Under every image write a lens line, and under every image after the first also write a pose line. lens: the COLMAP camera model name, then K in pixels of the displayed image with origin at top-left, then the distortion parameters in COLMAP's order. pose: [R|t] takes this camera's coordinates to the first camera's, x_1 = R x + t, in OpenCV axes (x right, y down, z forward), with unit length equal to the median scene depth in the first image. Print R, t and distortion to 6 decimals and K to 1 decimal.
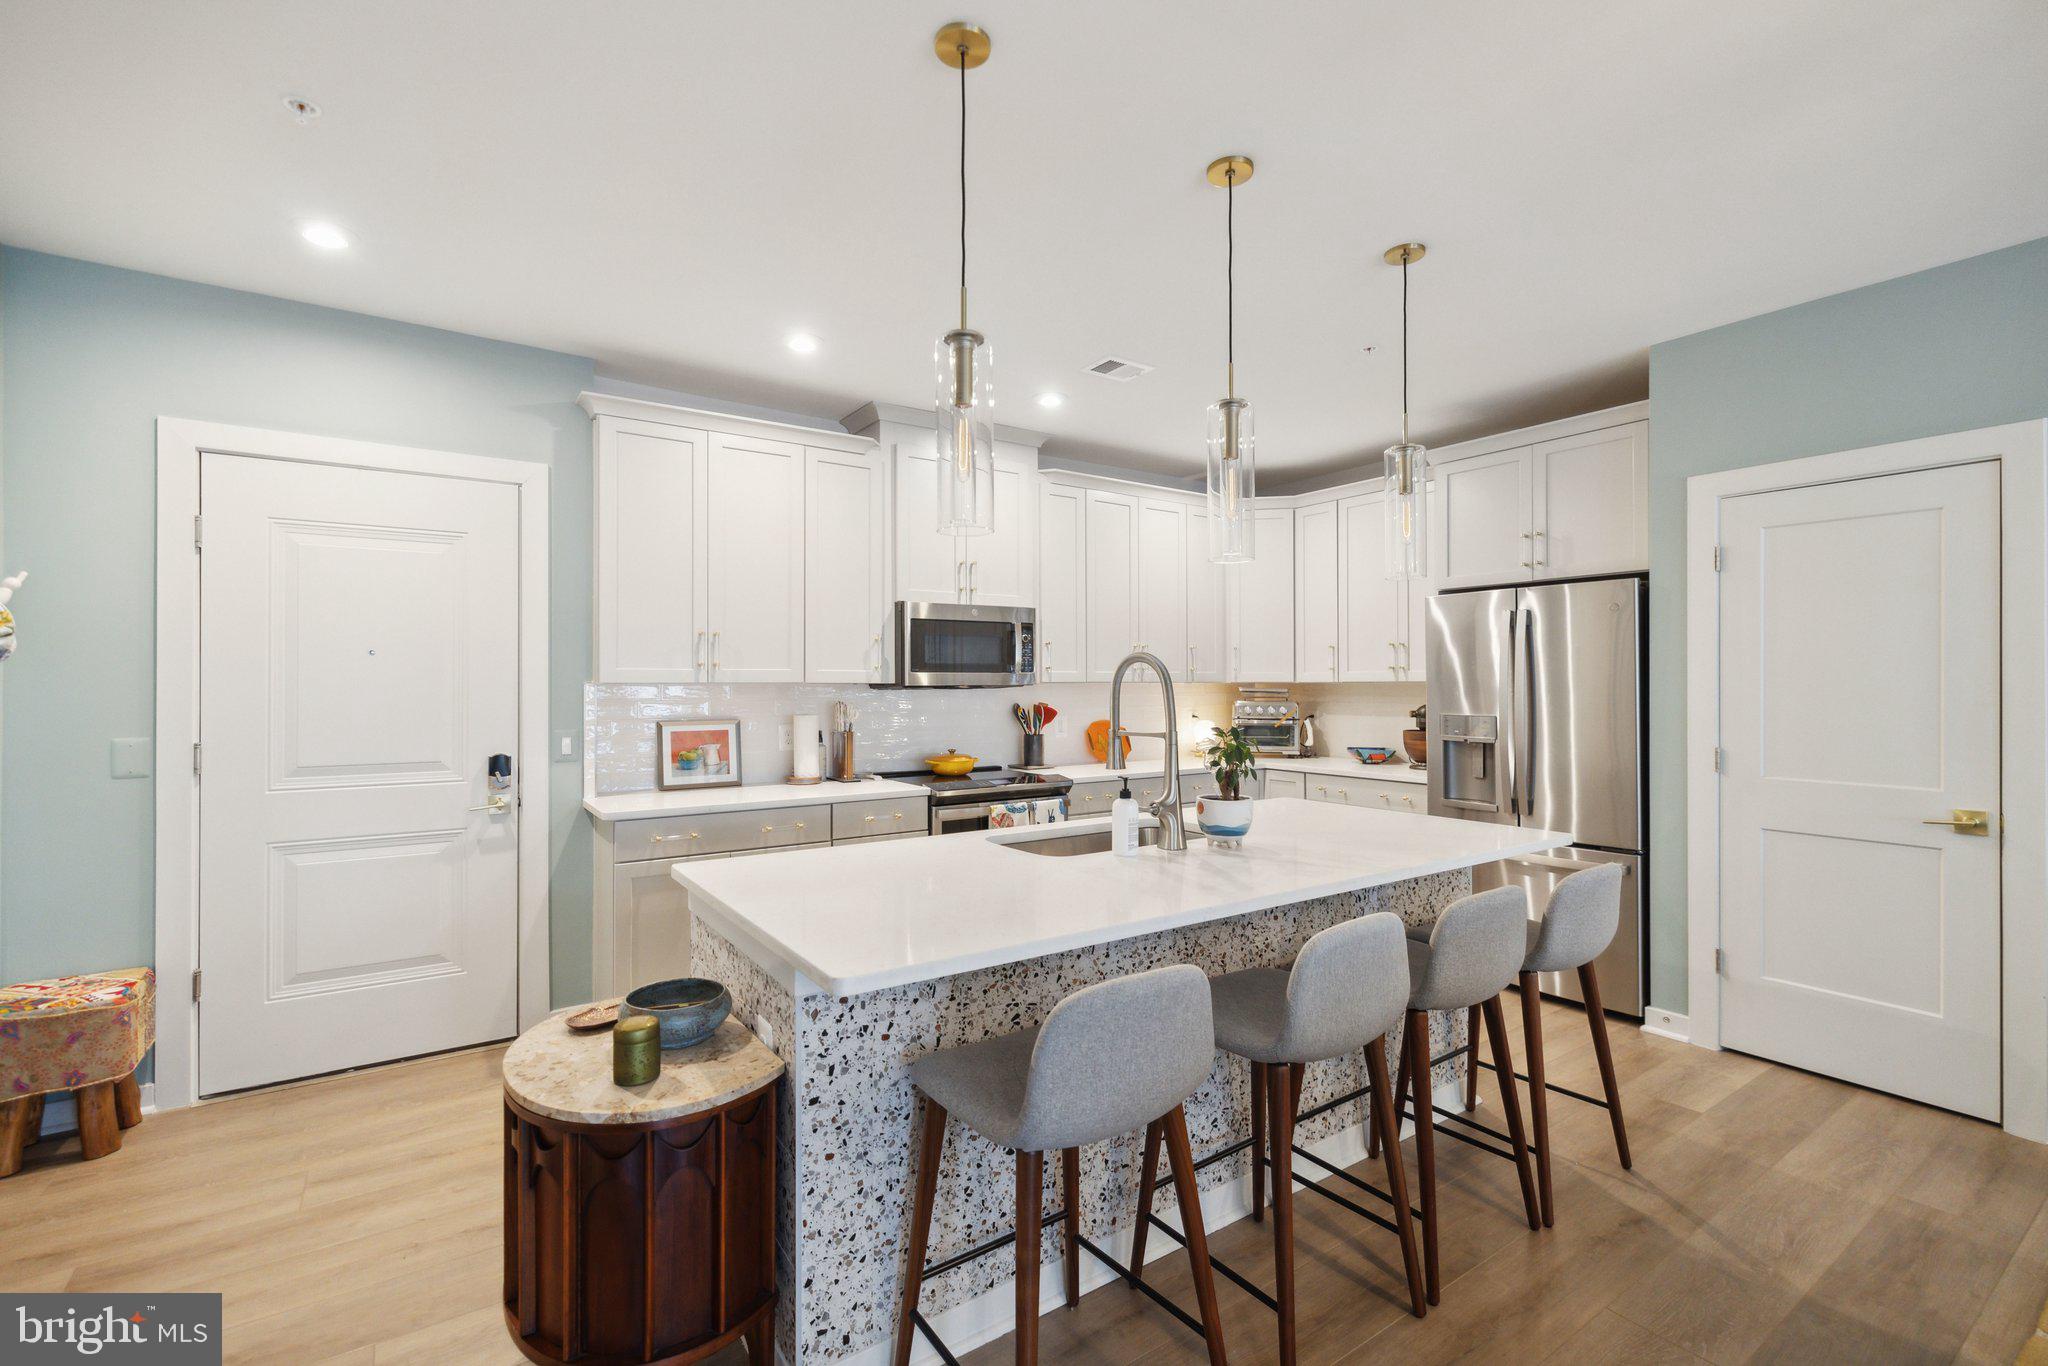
lens RADIAL K [[892.7, 0, 1021.3], [0, 892.7, 682.0], [0, 0, 1]] dist [0.000335, 0.000206]
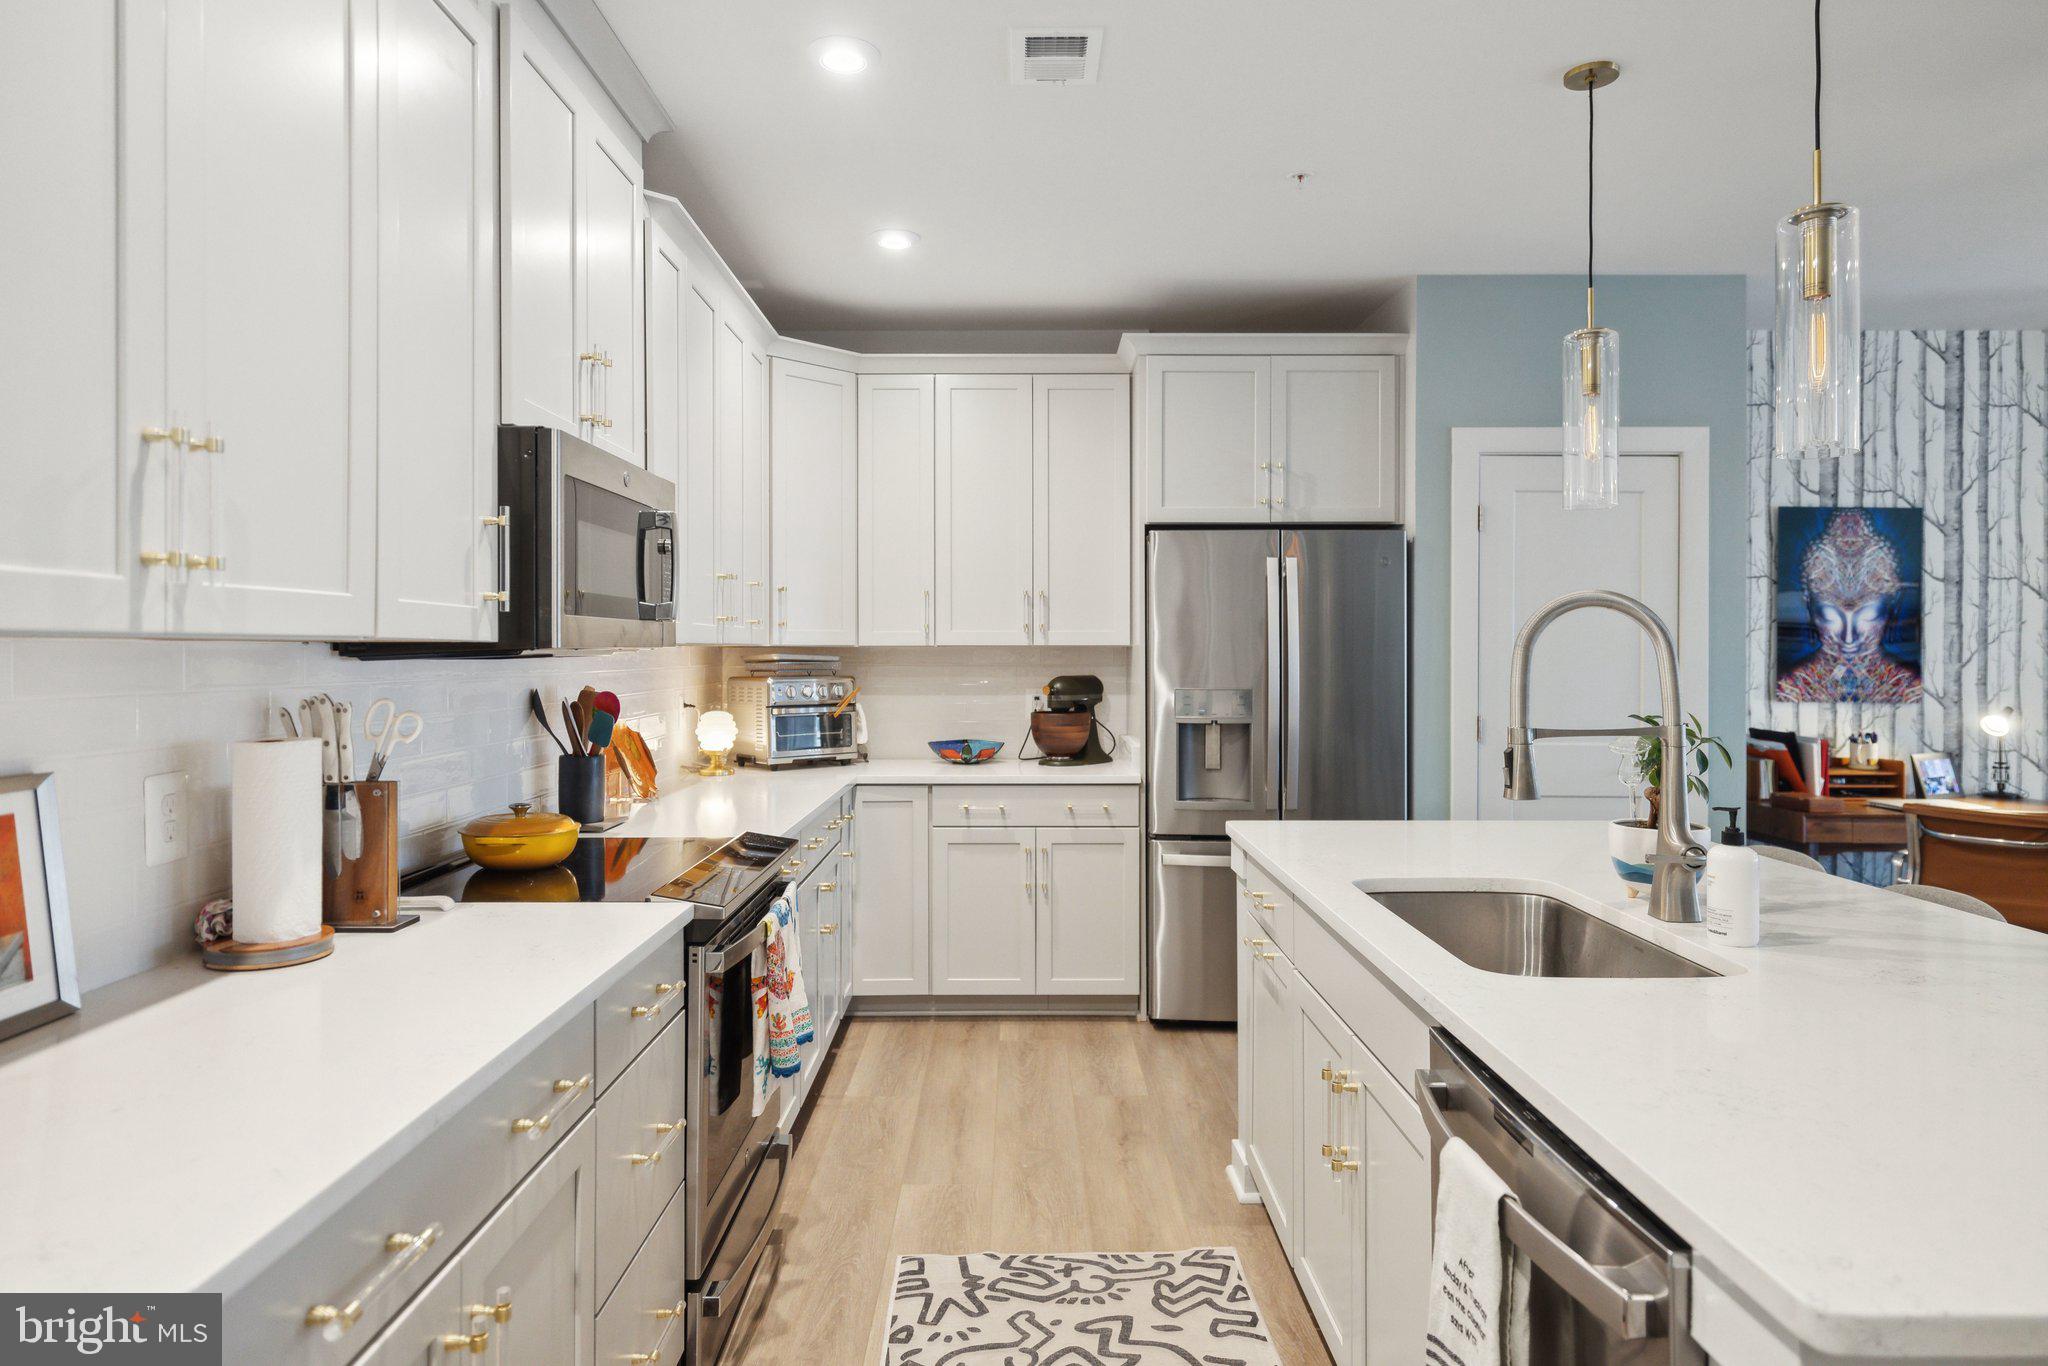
lens RADIAL K [[1206.6, 0, 1019.5], [0, 1206.6, 653.2], [0, 0, 1]] dist [0.001691, -0.000147]
pose [[0.557855, 0.000261, 0.829939, -0.502896], [-0.003378, 0.999992, 0.001956, 0.005357], [-0.829932, -0.003895, 0.557851, 0.613320]]
